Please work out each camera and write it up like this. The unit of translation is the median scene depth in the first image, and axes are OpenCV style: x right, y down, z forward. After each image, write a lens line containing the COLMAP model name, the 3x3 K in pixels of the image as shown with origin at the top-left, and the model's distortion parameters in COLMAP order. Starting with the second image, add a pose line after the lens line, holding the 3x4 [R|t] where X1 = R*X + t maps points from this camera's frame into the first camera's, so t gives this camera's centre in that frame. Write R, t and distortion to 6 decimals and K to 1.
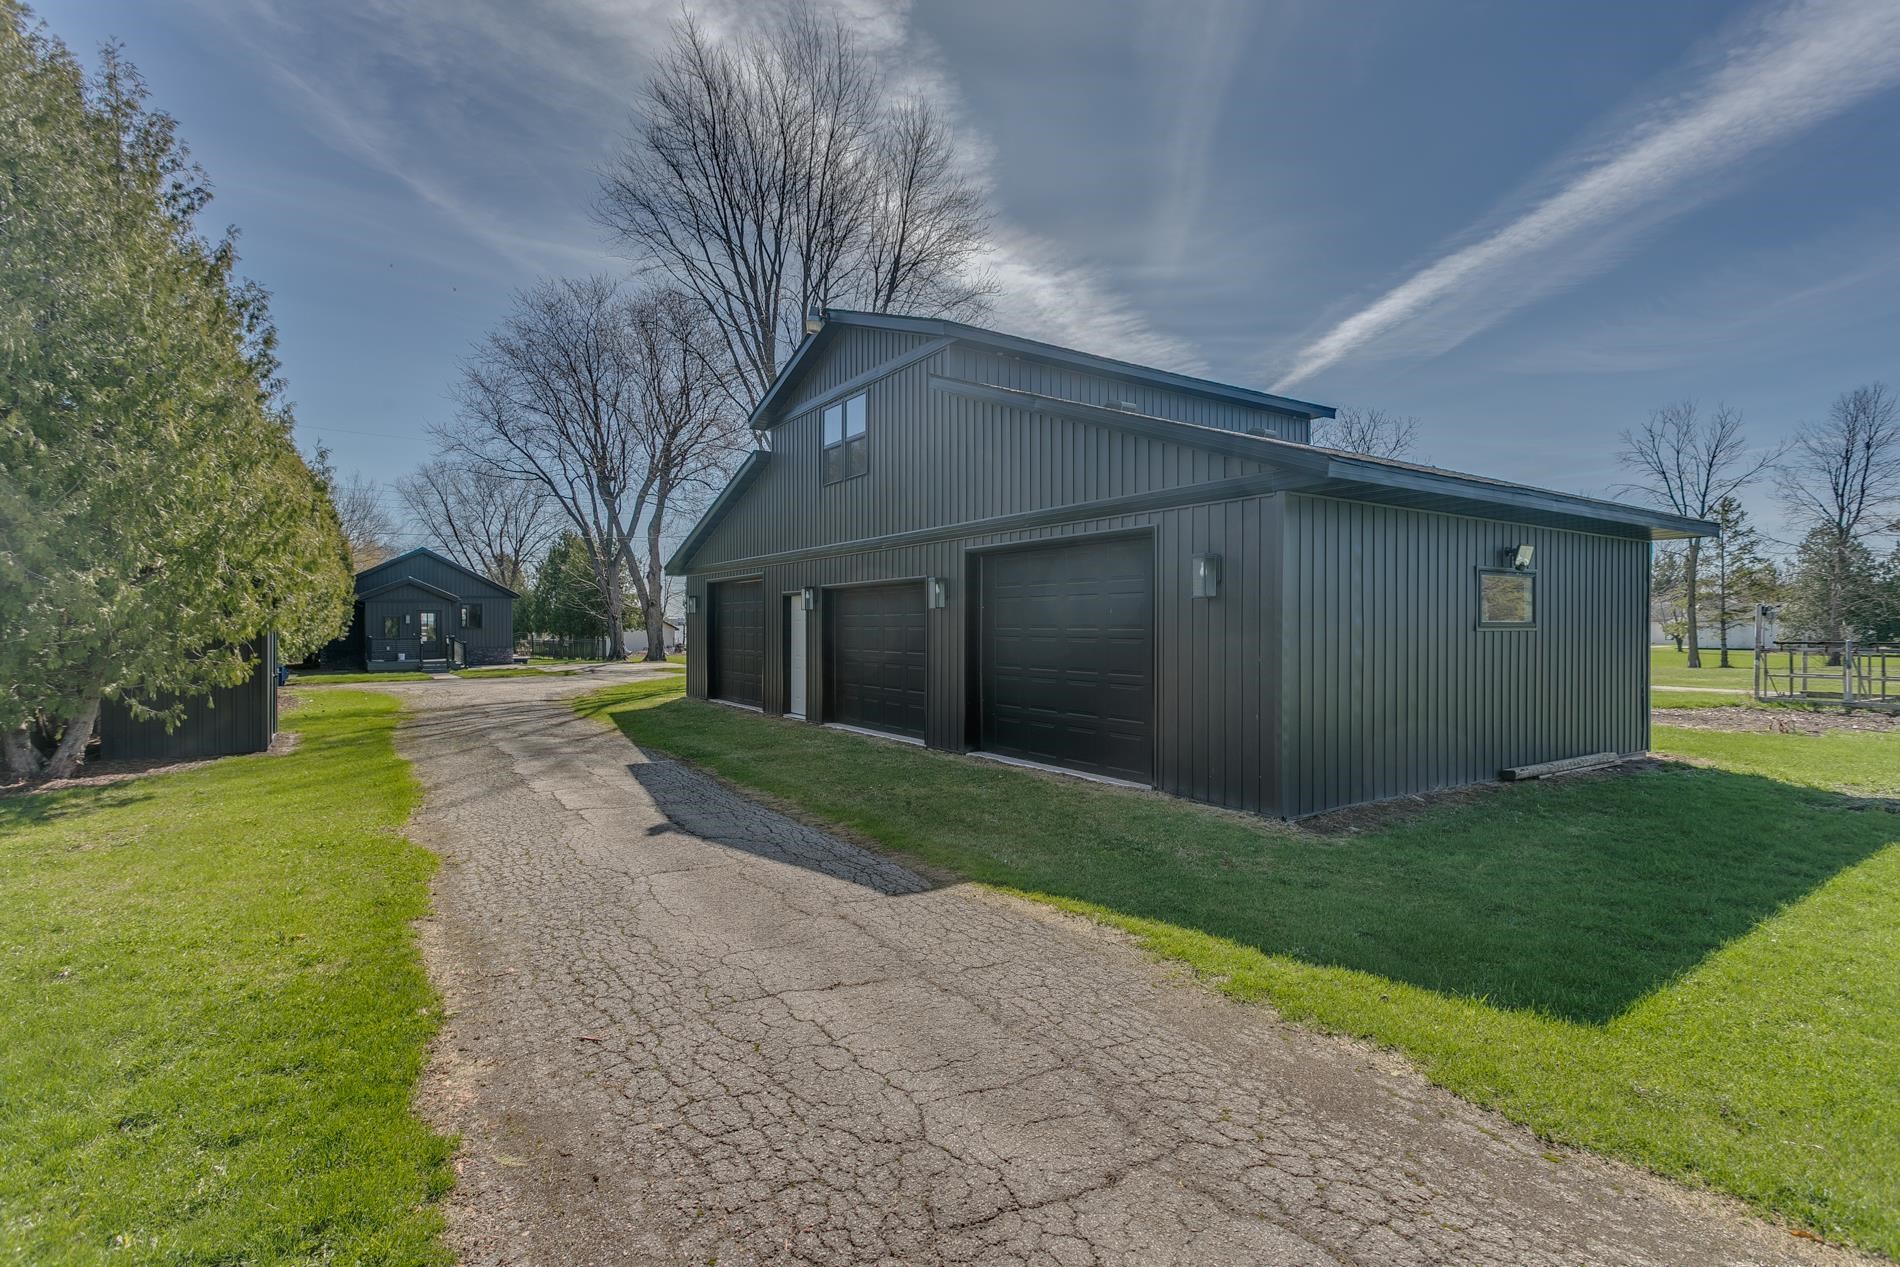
lens RADIAL K [[884.4, 0, 949.8], [0, 884.4, 637.6], [0, 0, 1]] dist [0.002839, 0.000893]
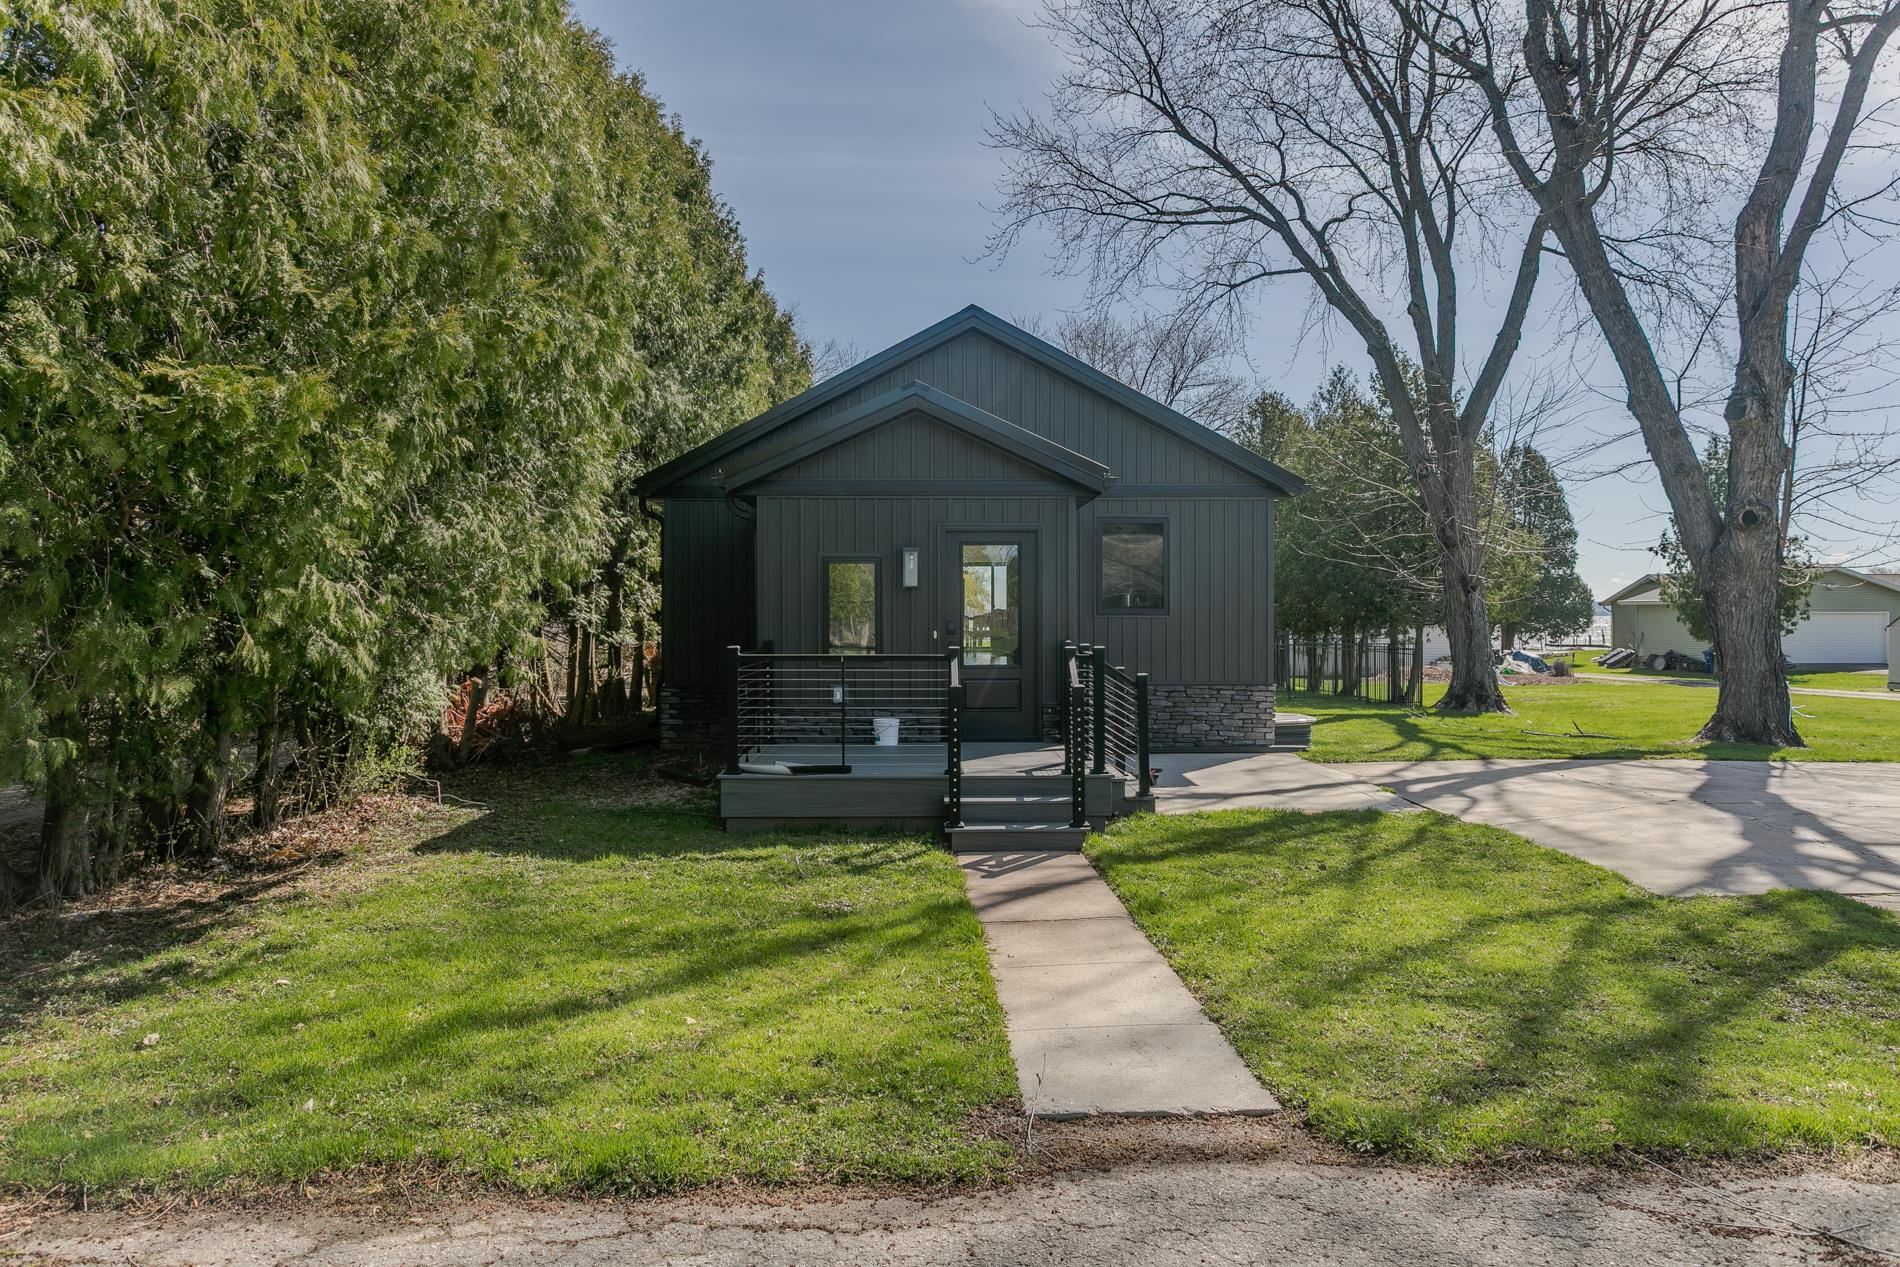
lens RADIAL K [[1201.3, 0, 951.7], [0, 1201.3, 666.8], [0, 0, 1]] dist [-0.000122, 0.000060]
pose [[0.837530, 0.021315, -0.545975, -0.286246], [-0.003796, 0.999442, 0.033194, -0.004349], [0.546378, -0.025728, 0.837143, 0.493108]]
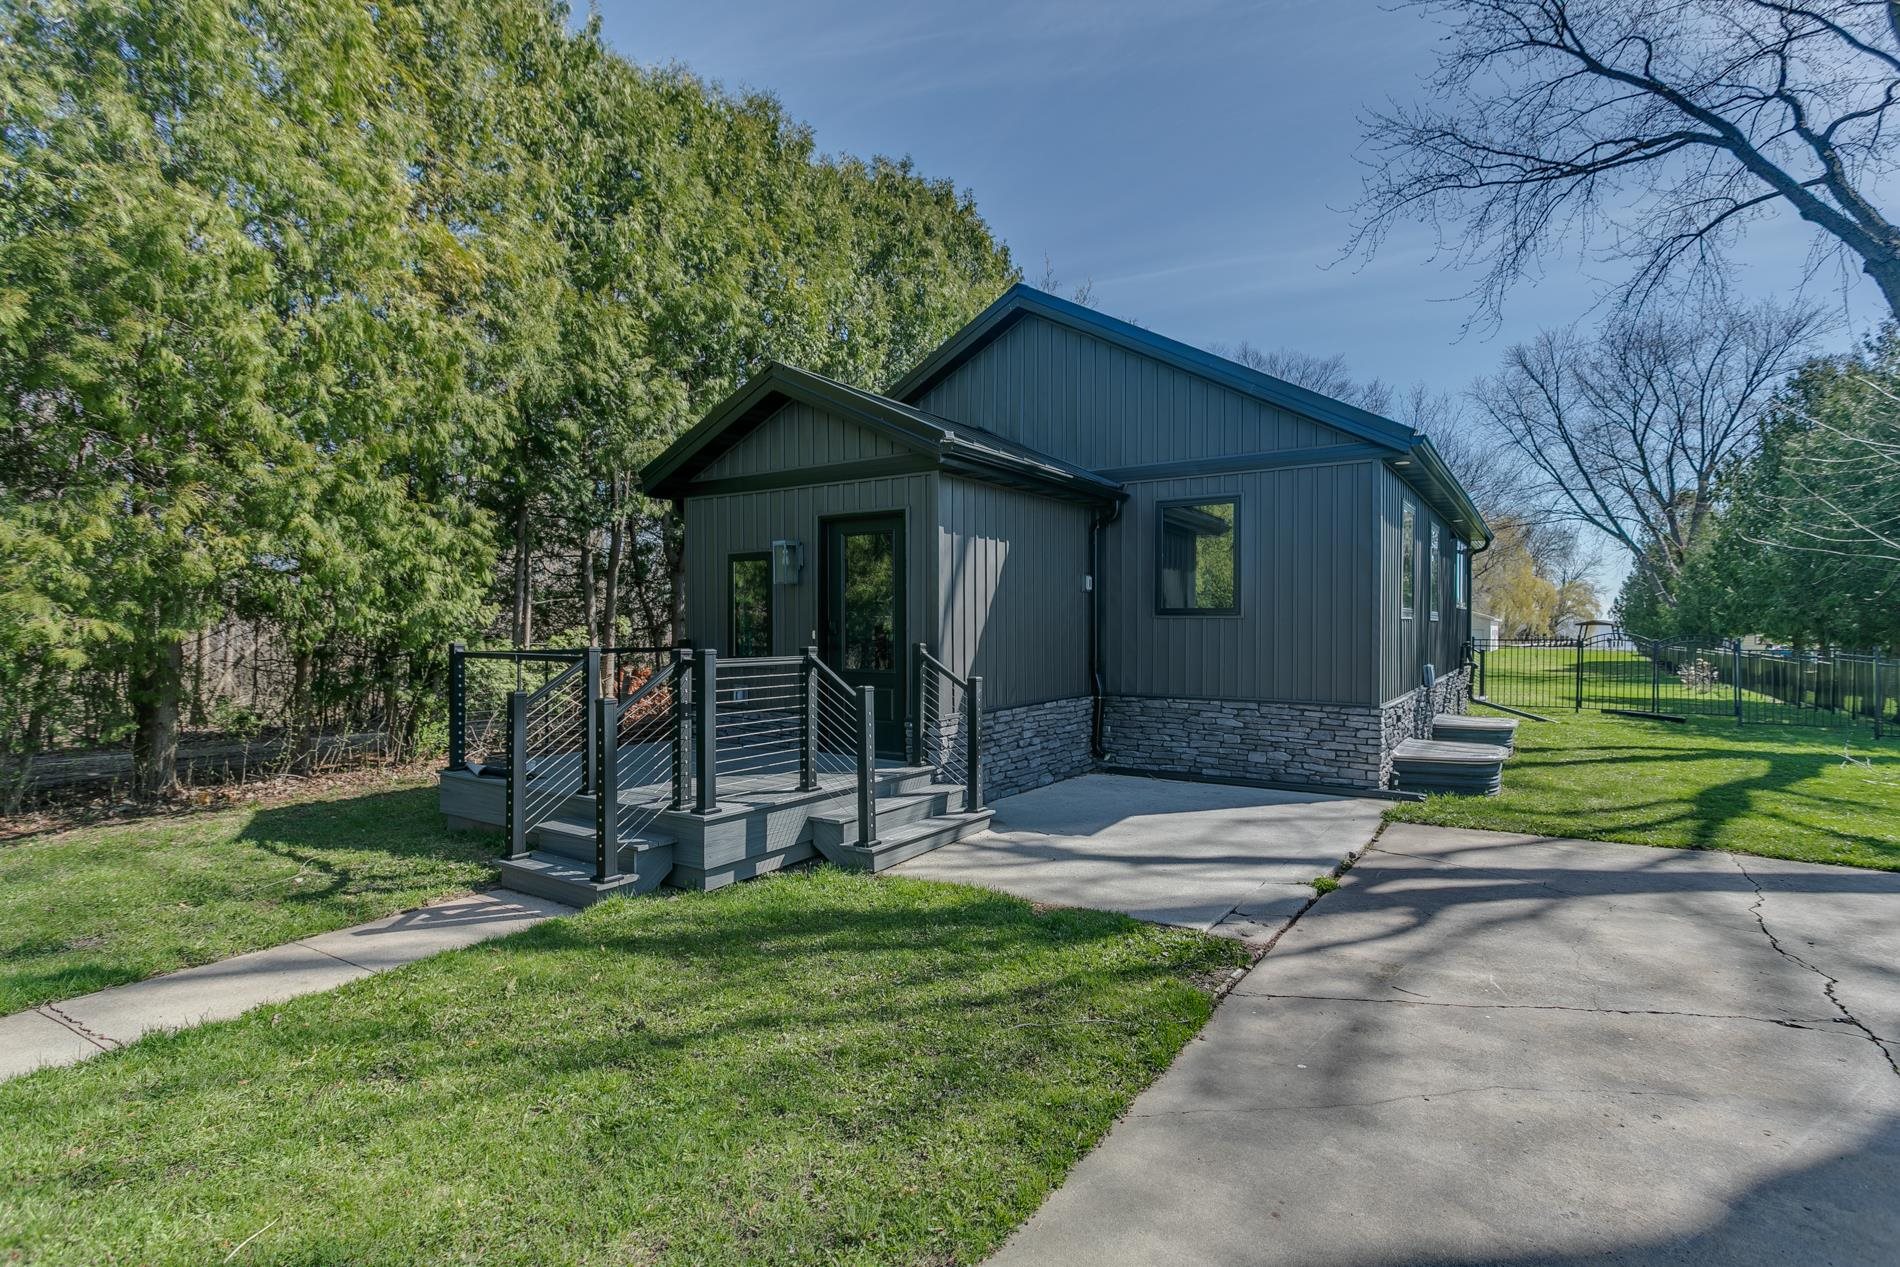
lens RADIAL K [[932.4, 0, 946.3], [0, 932.4, 640.3], [0, 0, 1]] dist [0.000023, 0.000908]
pose [[0.388625, 0.010057, -0.921341, -0.259915], [-0.008599, 0.999936, 0.007288, -0.003142], [0.921356, 0.005090, 0.388687, 0.627421]]
